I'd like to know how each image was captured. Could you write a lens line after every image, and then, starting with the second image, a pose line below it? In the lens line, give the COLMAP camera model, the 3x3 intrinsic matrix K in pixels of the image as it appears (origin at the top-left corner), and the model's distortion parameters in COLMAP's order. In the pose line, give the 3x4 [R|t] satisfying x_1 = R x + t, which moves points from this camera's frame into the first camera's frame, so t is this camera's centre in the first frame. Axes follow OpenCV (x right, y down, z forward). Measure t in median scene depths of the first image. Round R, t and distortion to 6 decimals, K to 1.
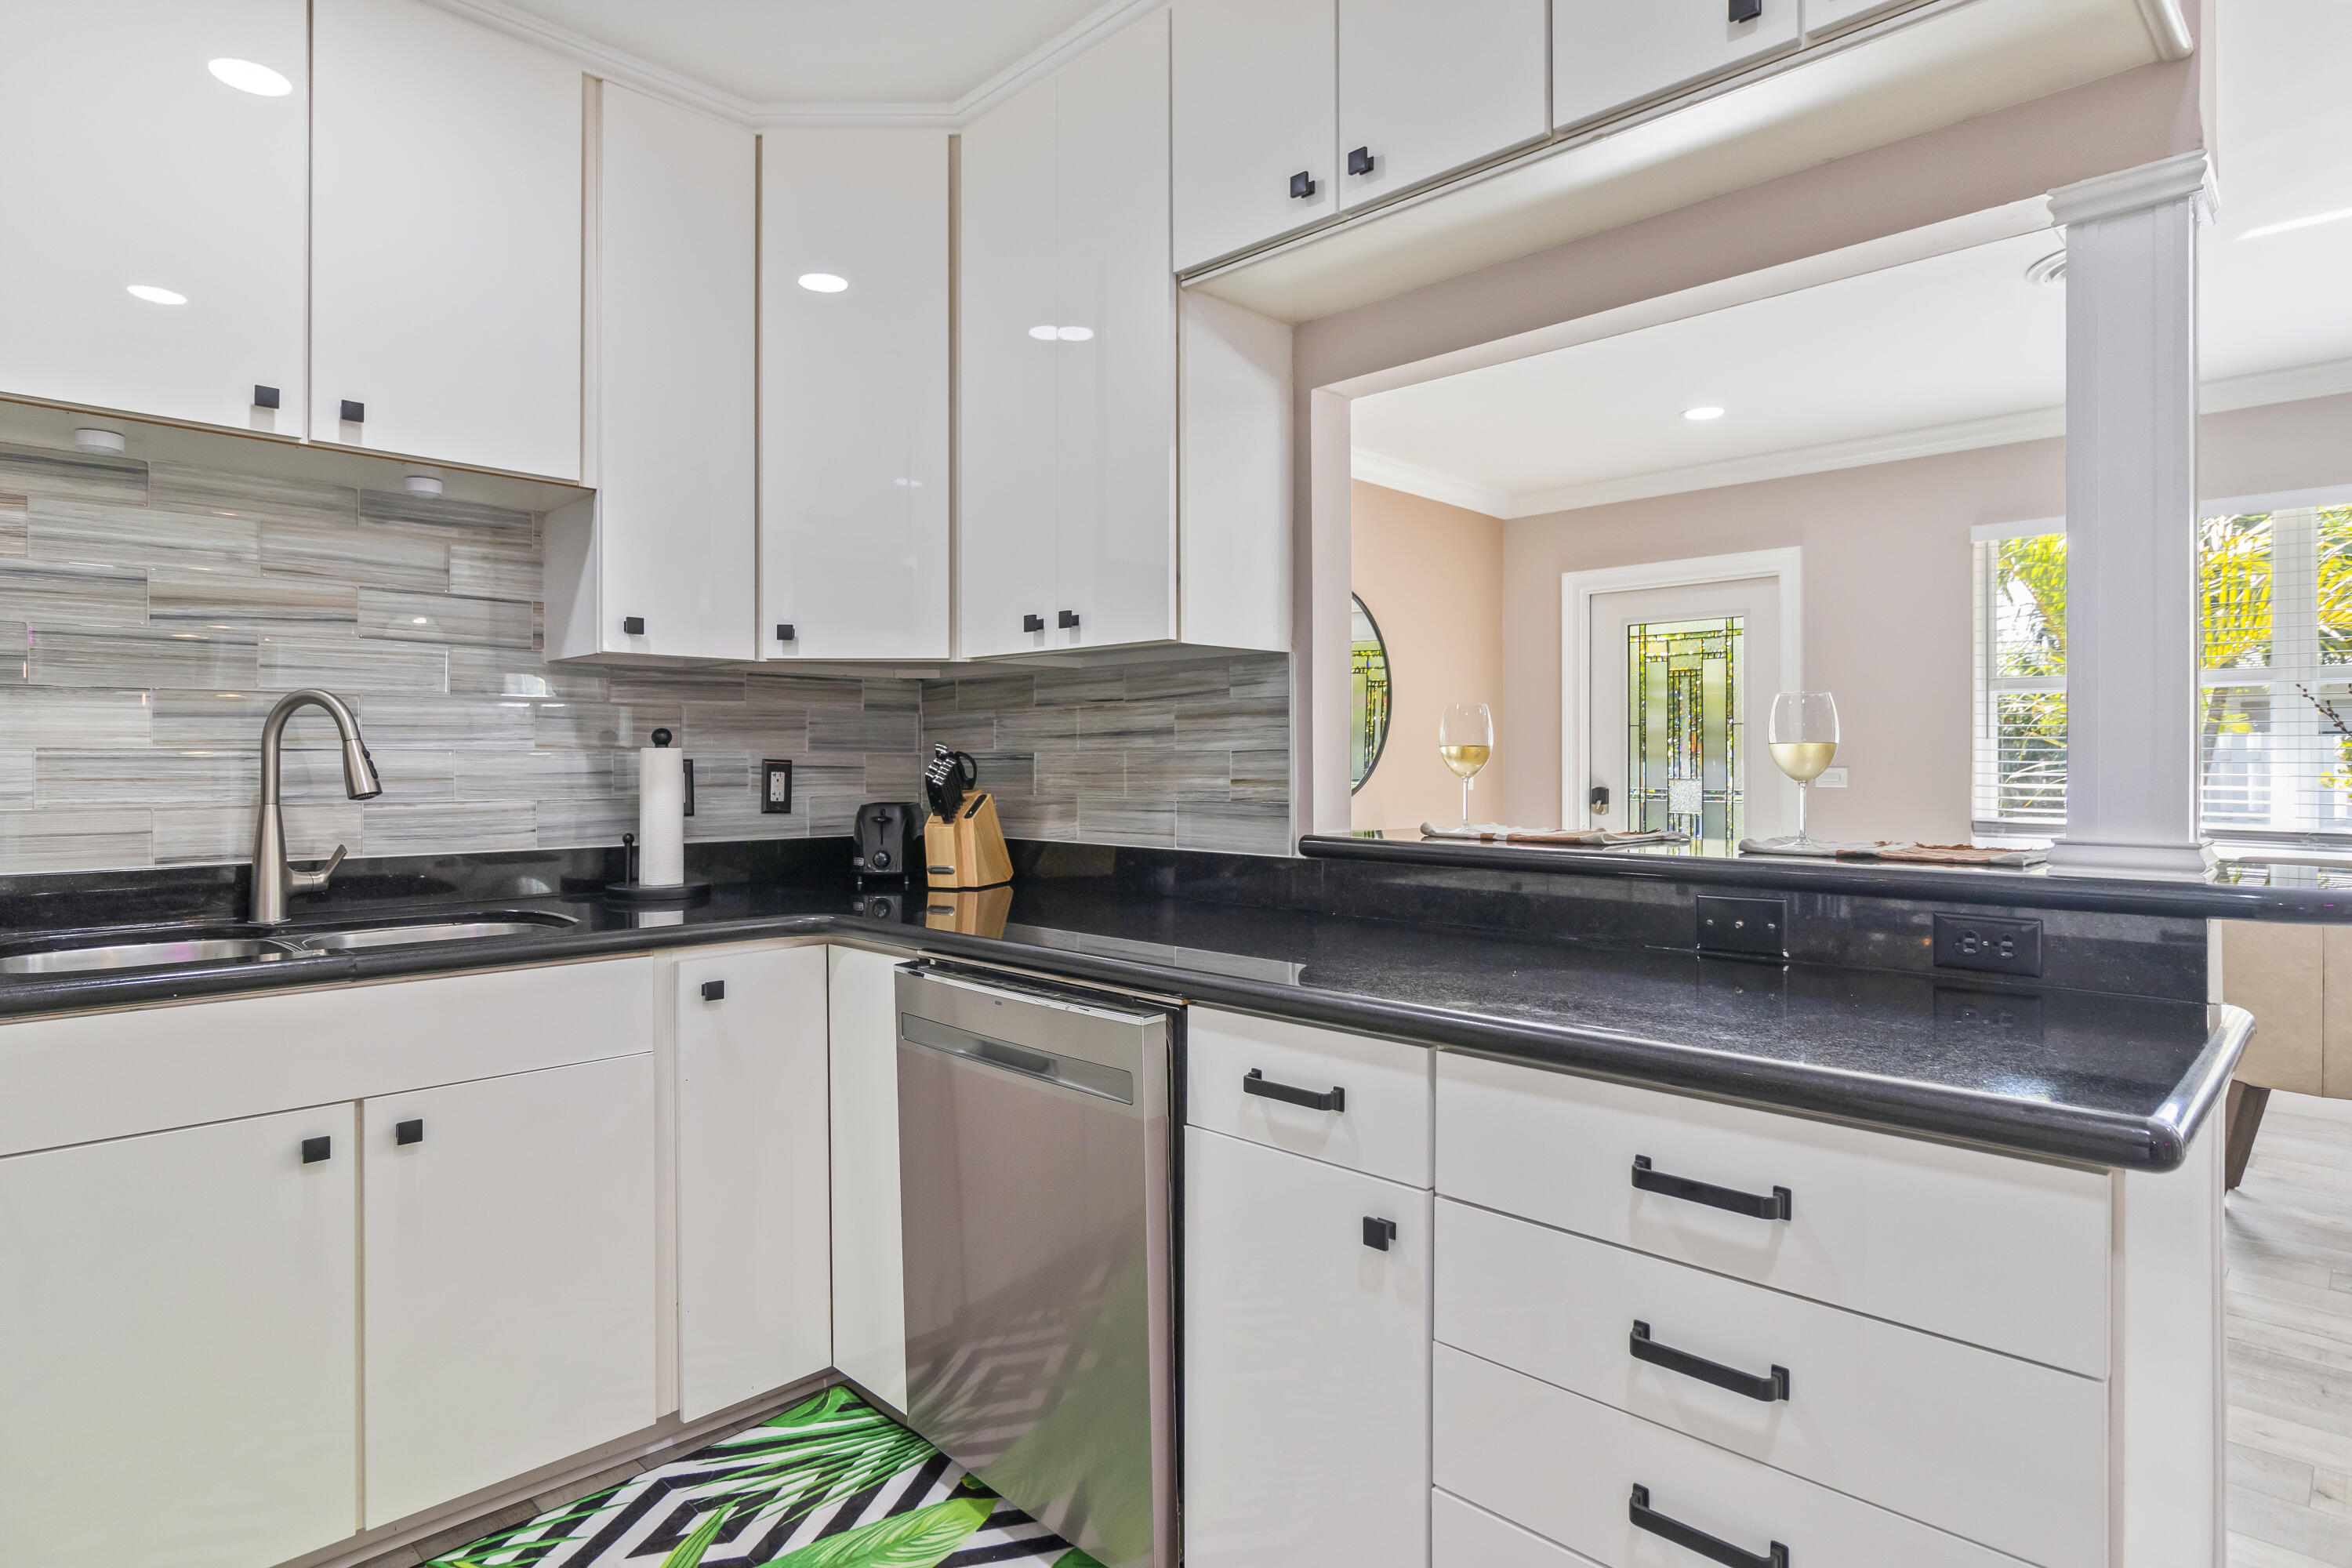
lens RADIAL K [[1259.8, 0, 1177.7], [0, 1259.8, 767.7], [0, 0, 1]] dist [-0.000215, -0.001112]
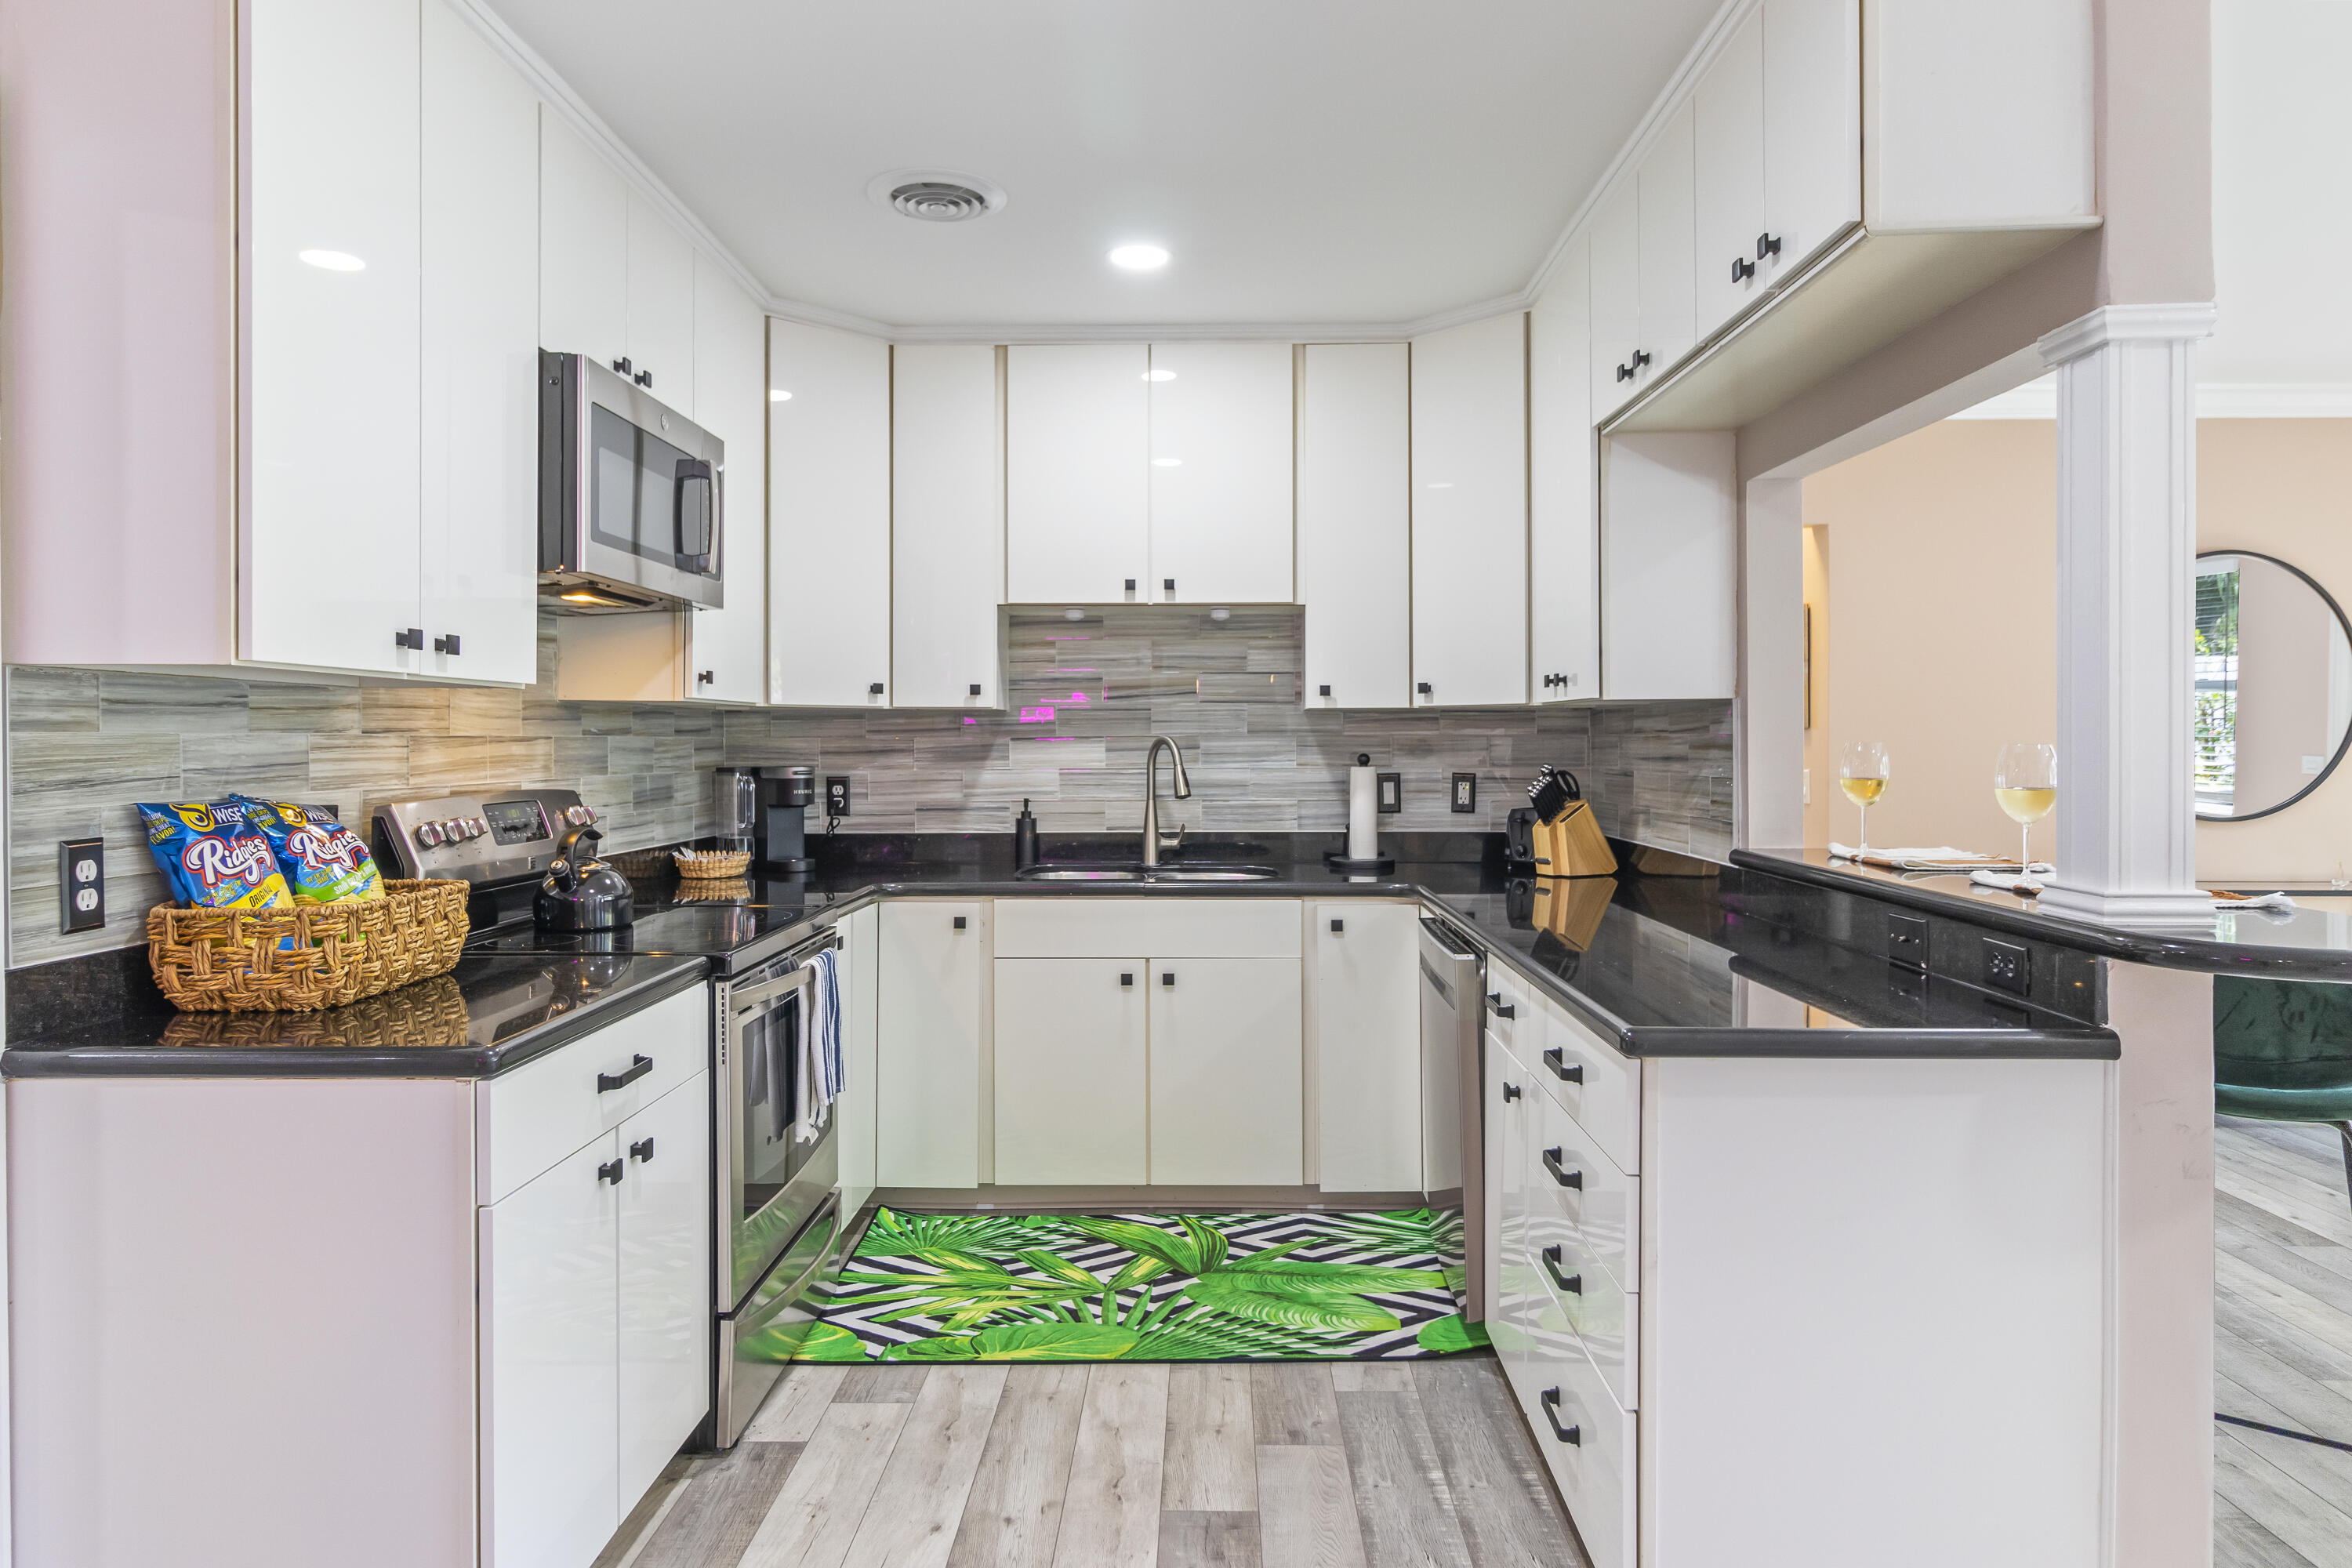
lens RADIAL K [[1427.1, 0, 1174.3], [0, 1427.1, 773.0], [0, 0, 1]] dist [0.003638, -0.000392]
pose [[0.682506, 0.015752, -0.730710, 0.725005], [0.000317, 0.999761, 0.021848, -0.049338], [0.730880, -0.015143, 0.682338, -0.337108]]
